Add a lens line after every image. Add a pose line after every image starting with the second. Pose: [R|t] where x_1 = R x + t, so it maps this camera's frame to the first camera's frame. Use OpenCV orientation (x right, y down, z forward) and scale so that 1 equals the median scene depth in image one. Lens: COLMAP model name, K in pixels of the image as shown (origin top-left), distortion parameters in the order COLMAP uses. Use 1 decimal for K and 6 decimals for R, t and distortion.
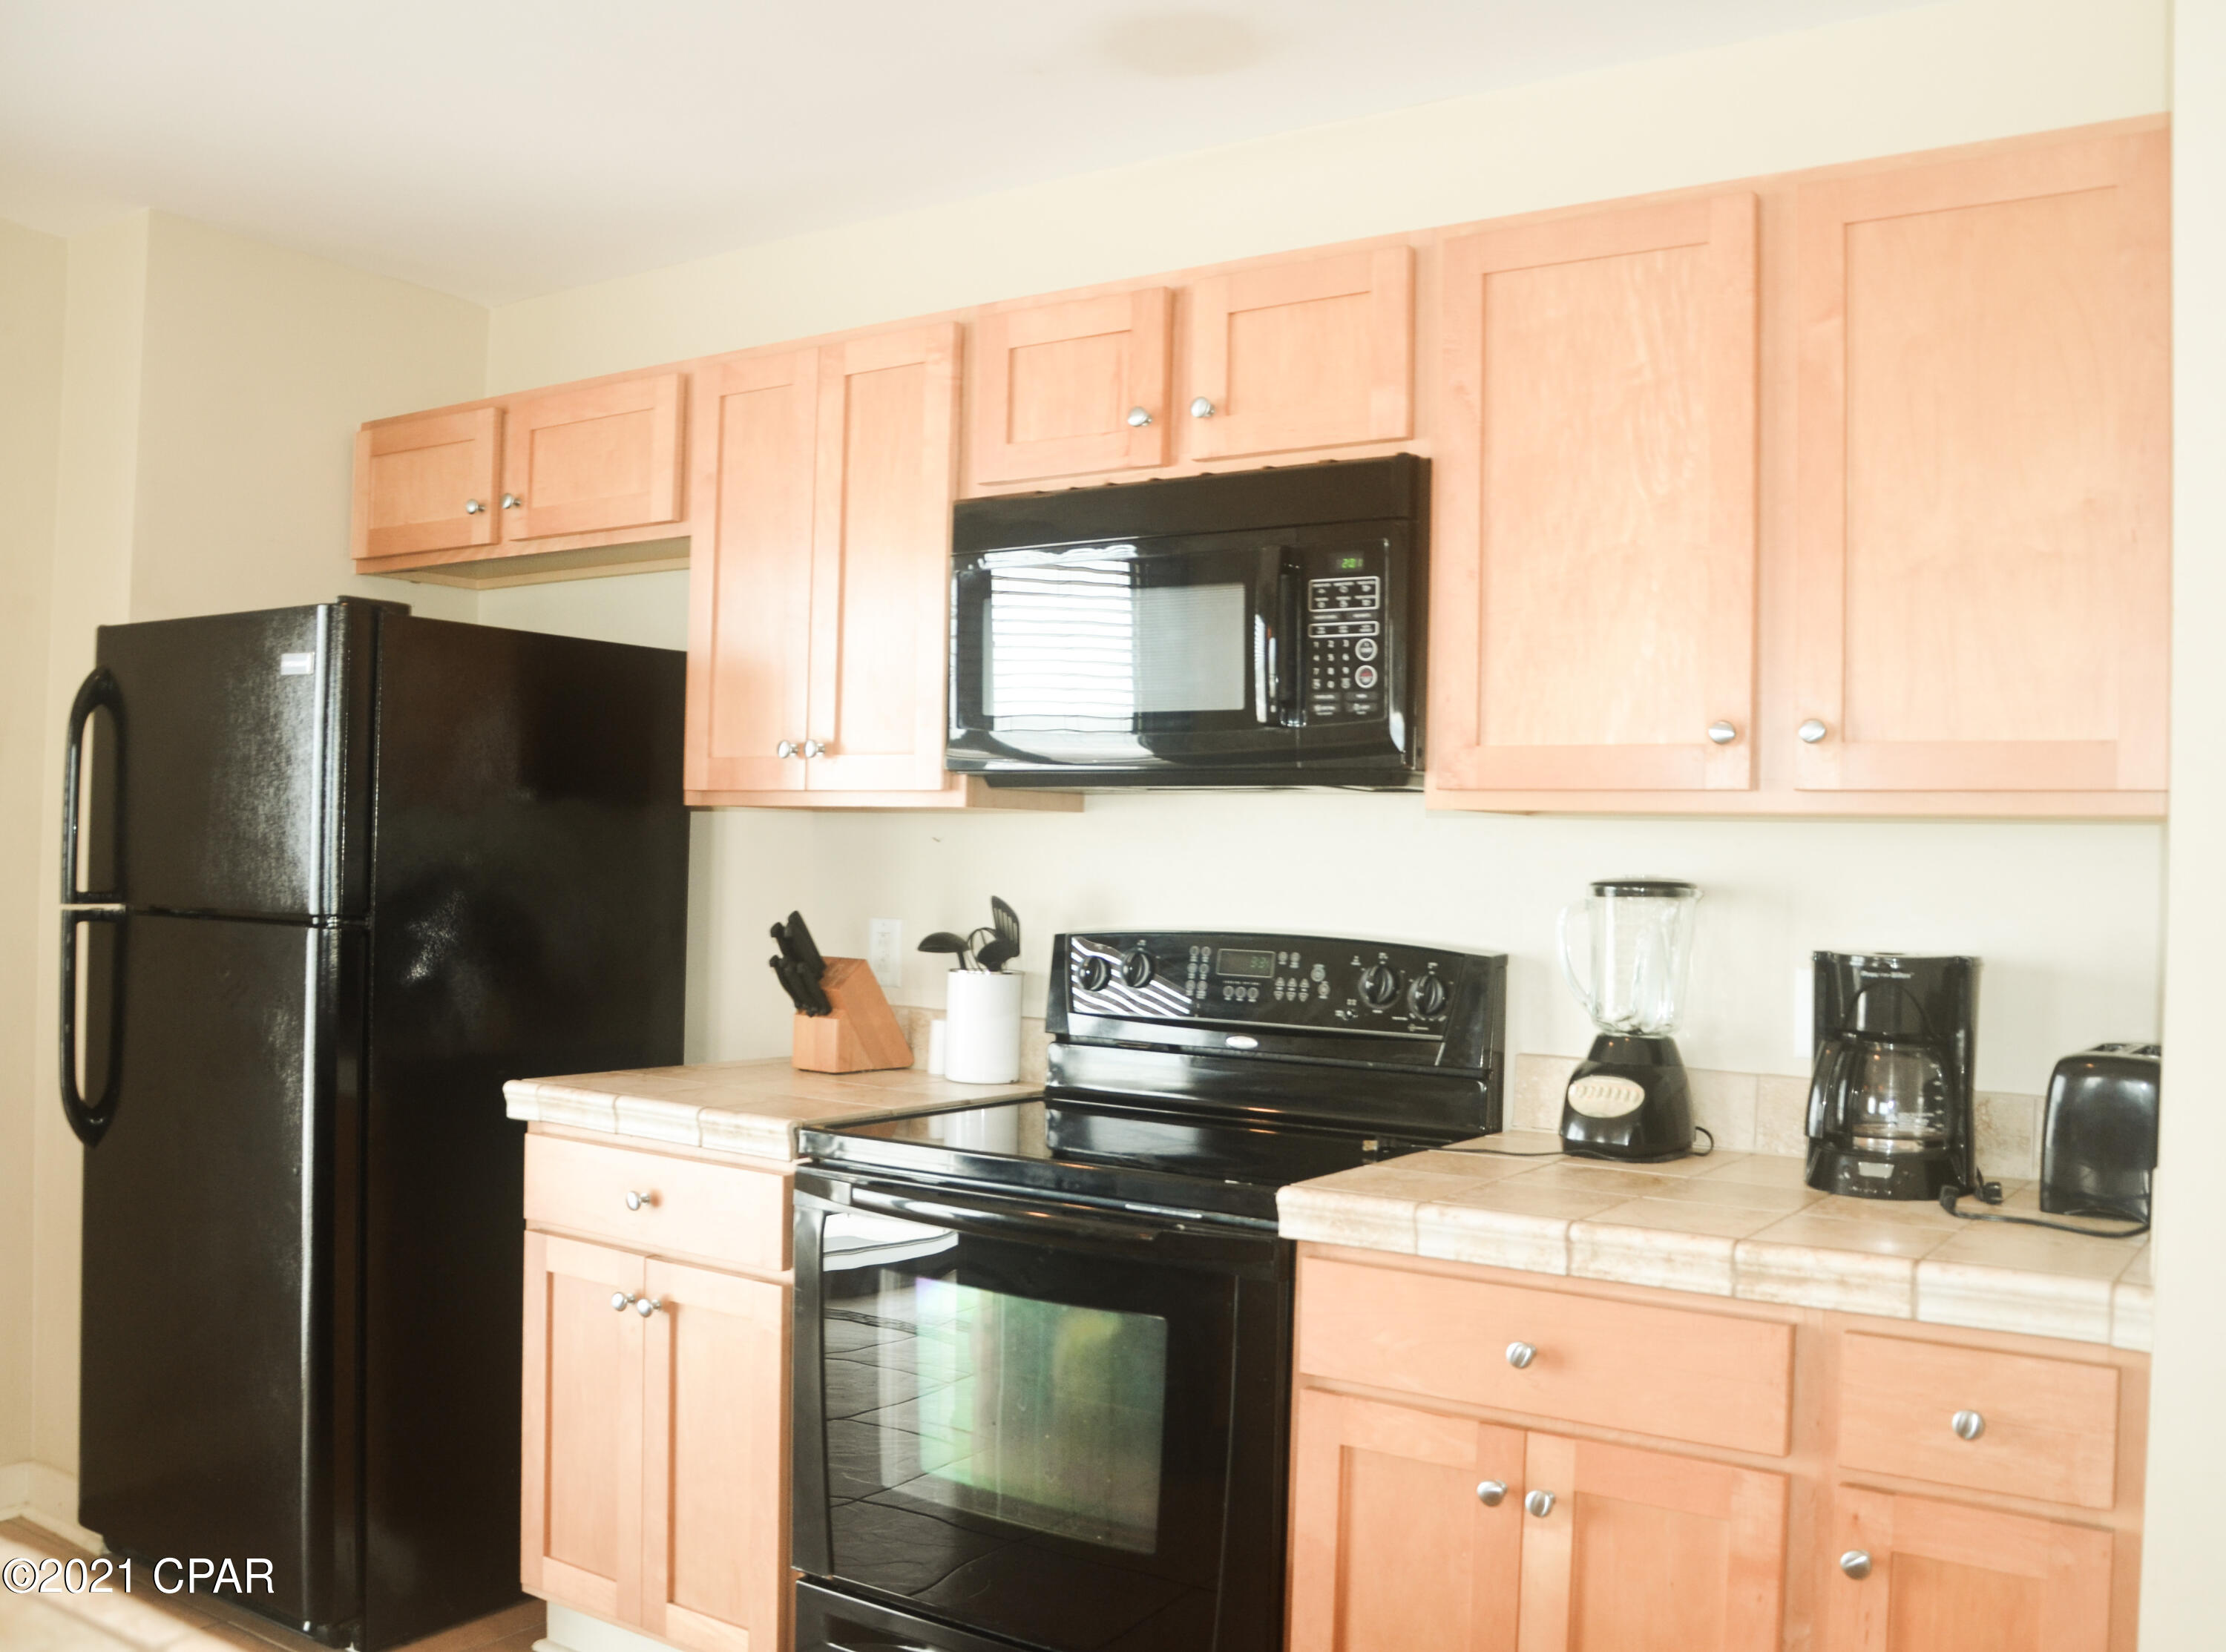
lens RADIAL K [[1958.3, 0, 1134.1], [0, 1958.3, 830.8], [0, 0, 1]] dist [-0.119305, 0.002698]
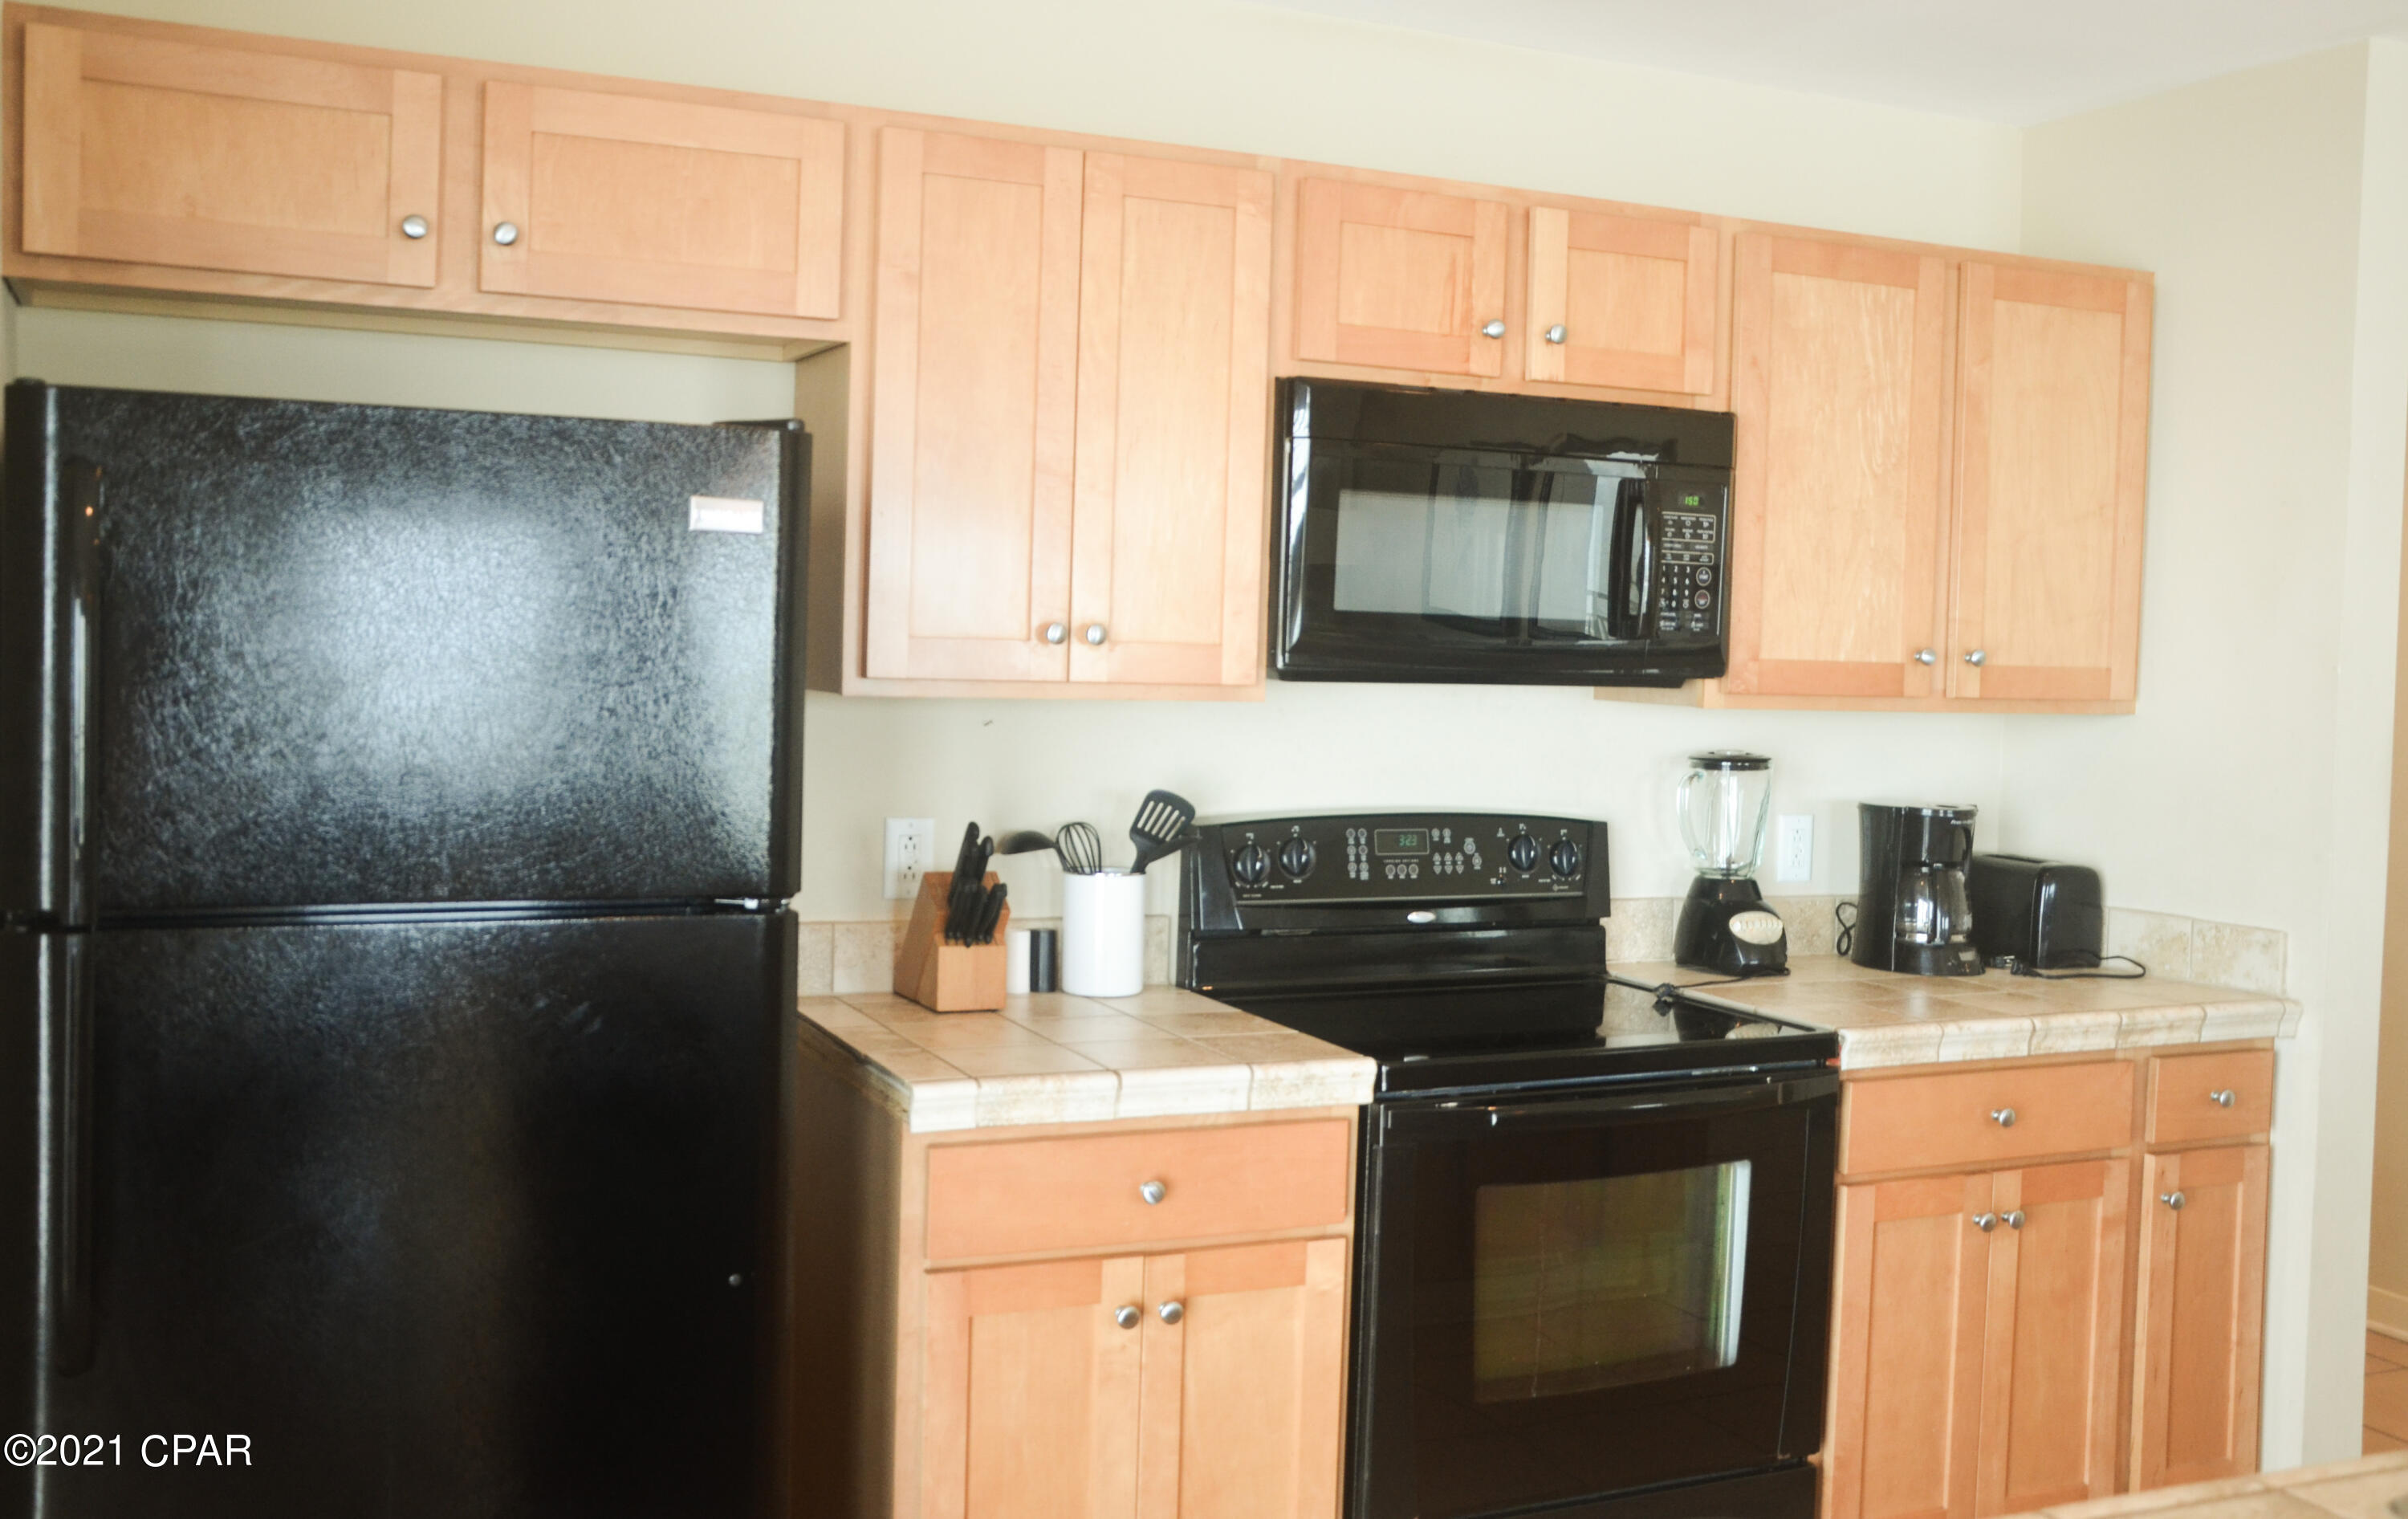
lens RADIAL K [[2166.4, 0, 1197.5], [0, 2166.4, 738.3], [0, 0, 1]] dist [-0.055462, -0.011450]
pose [[0.538800, -0.046854, 0.841130, -1.125369], [-0.026658, 0.997004, 0.072613, -0.080126], [-0.842012, -0.061547, 0.535937, 0.539495]]
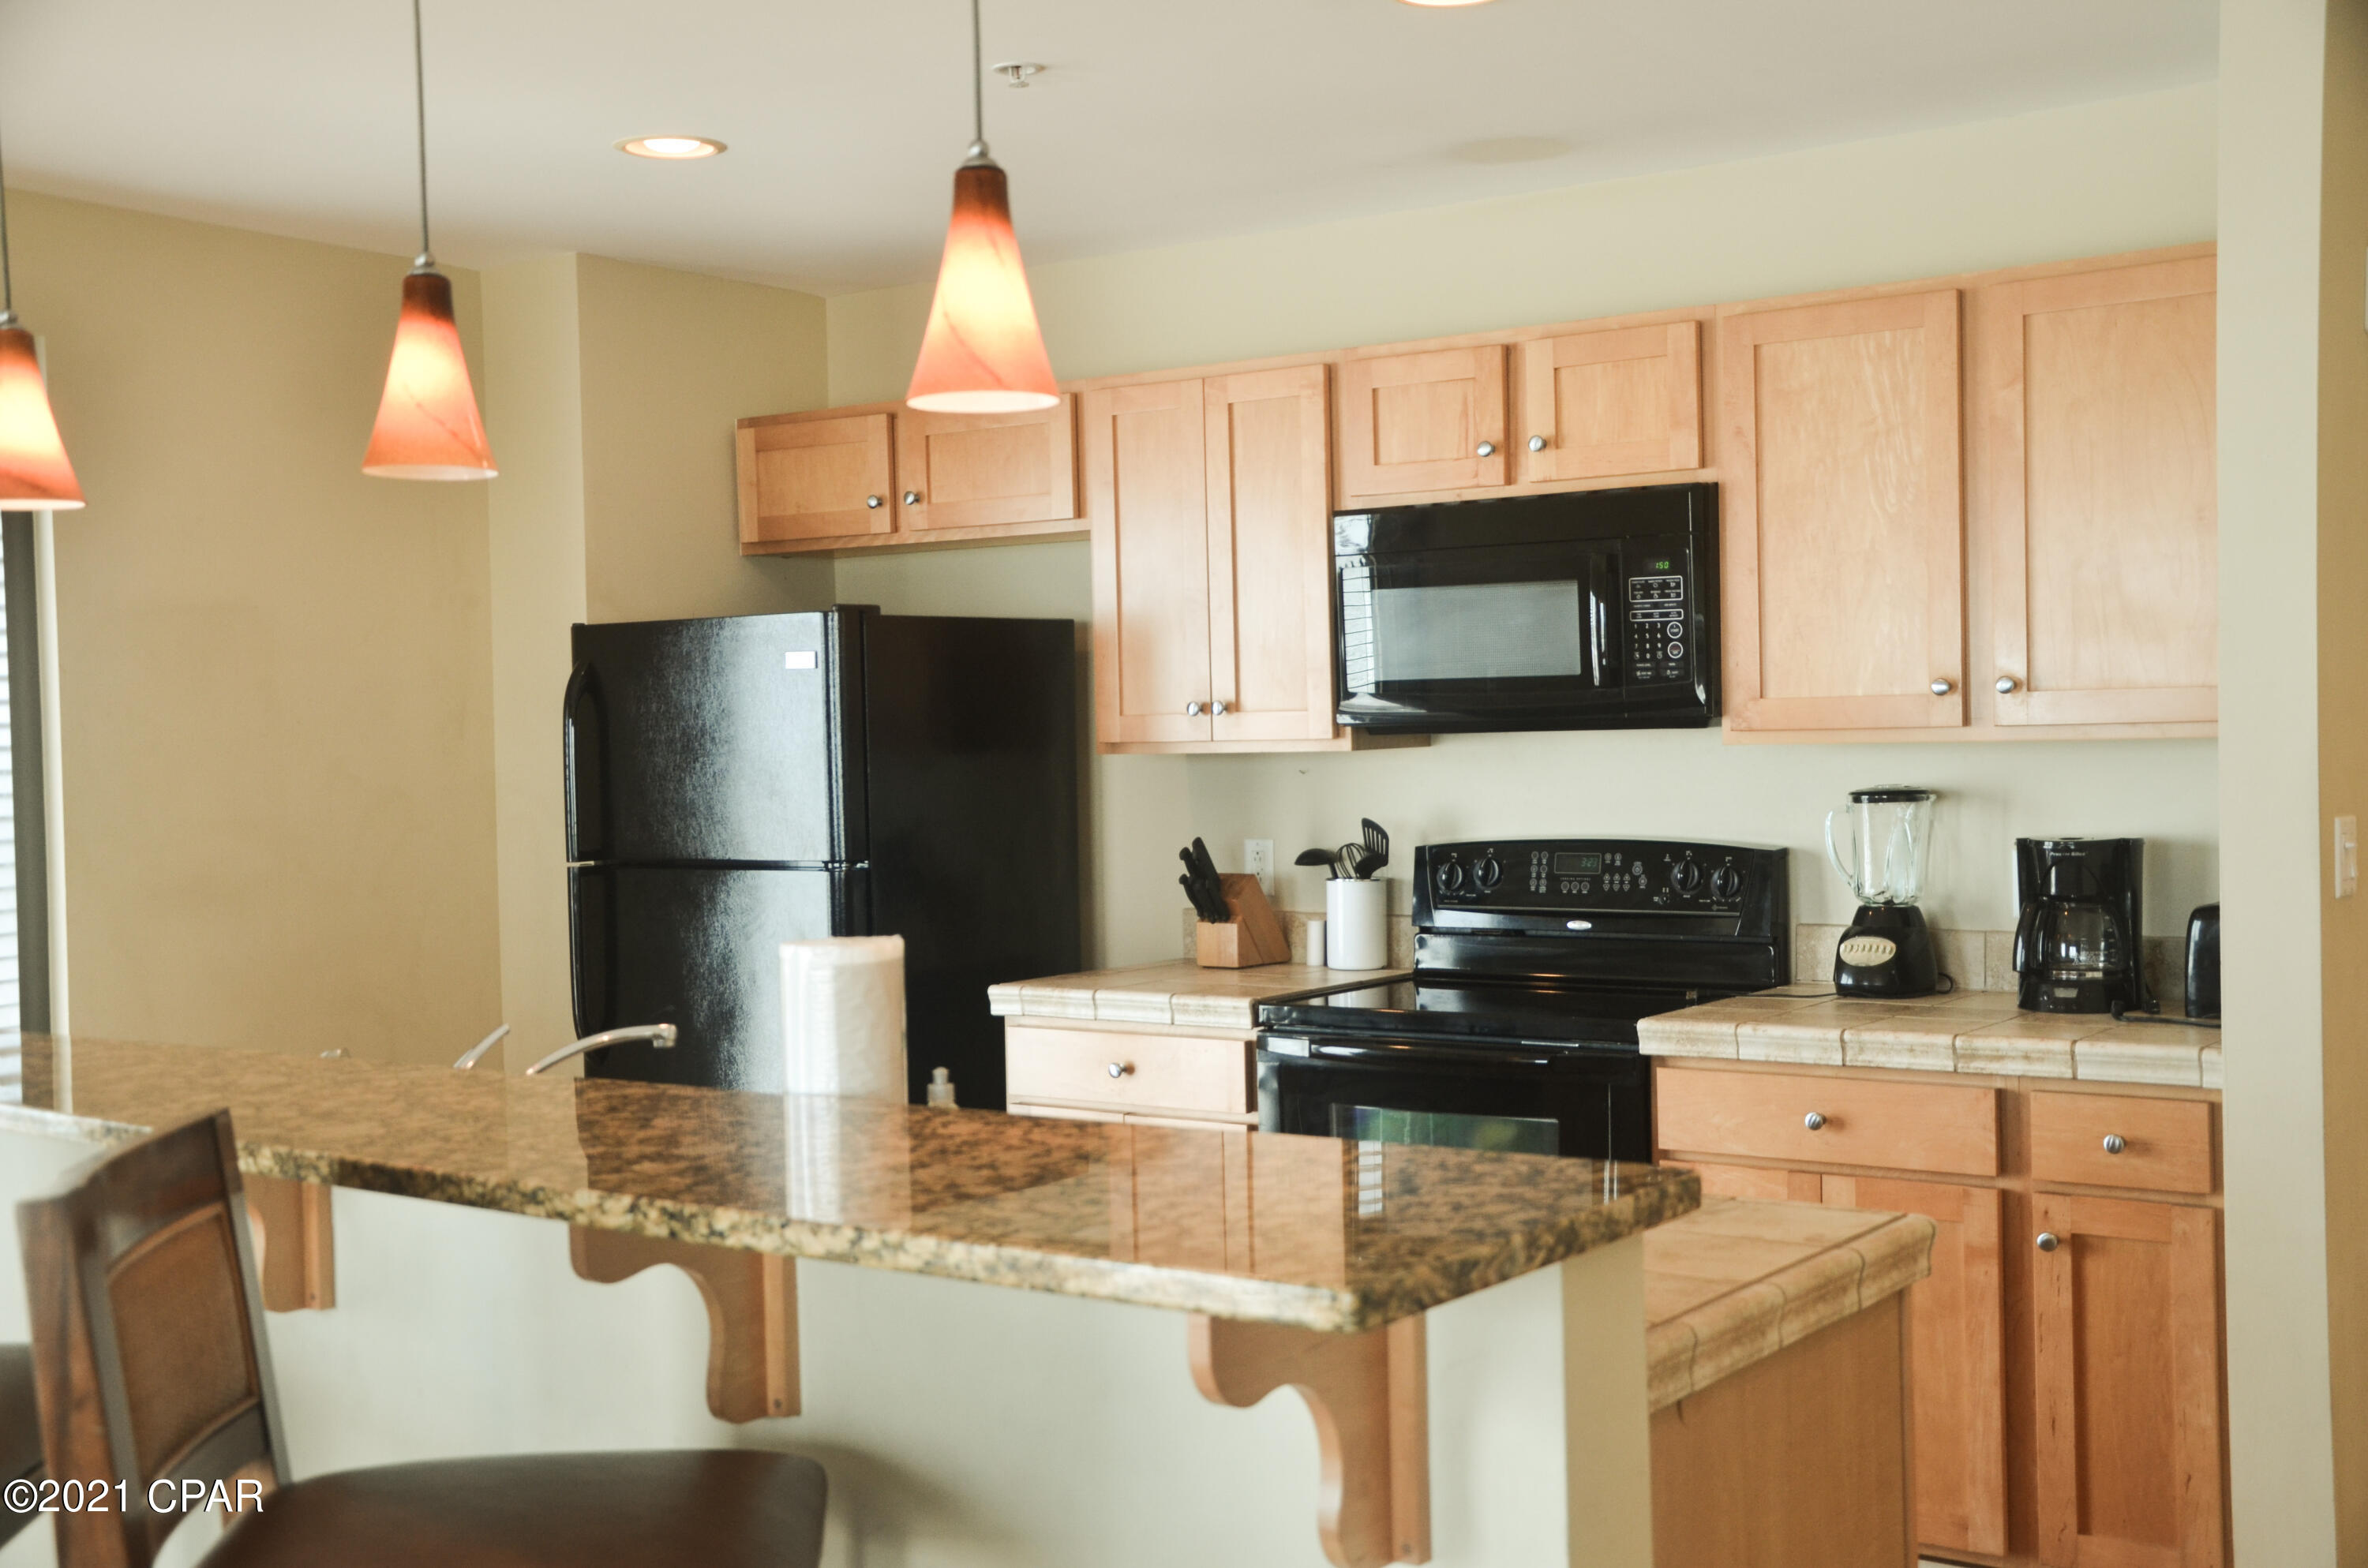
lens RADIAL K [[2650.3, 0, 1172.2], [0, 2650.3, 791.8], [0, 0, 1]] dist [0.036808, 0.000000]
pose [[0.998521, -0.047480, -0.026467, -0.181616], [0.048554, 0.997958, 0.041503, -0.072386], [0.024443, -0.042727, 0.998788, -0.834075]]
